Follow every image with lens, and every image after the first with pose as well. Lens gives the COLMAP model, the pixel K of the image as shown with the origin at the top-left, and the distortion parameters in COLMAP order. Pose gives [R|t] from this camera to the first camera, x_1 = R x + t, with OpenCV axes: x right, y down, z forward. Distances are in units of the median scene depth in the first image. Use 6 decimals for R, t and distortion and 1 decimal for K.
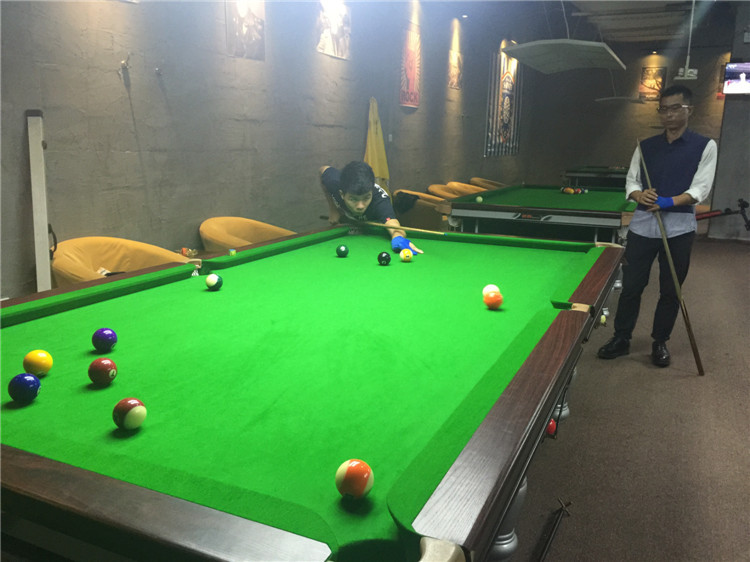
lens RADIAL K [[639.8, 0, 368.3], [0, 639.8, 281.9], [0, 0, 1]] dist [0.079018, -0.088049]
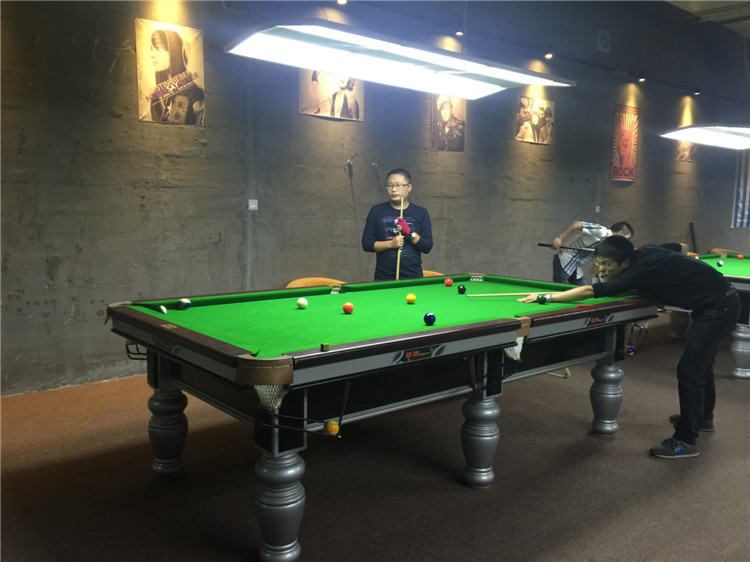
lens RADIAL K [[639.8, 0, 376.6], [0, 639.8, 278.8], [0, 0, 1]] dist [0.079018, -0.088049]
pose [[0.910836, 0.041155, -0.410712, 0.276371], [-0.087152, 0.991760, -0.093900, 0.054426], [0.403463, 0.121321, 0.906917, -0.247747]]
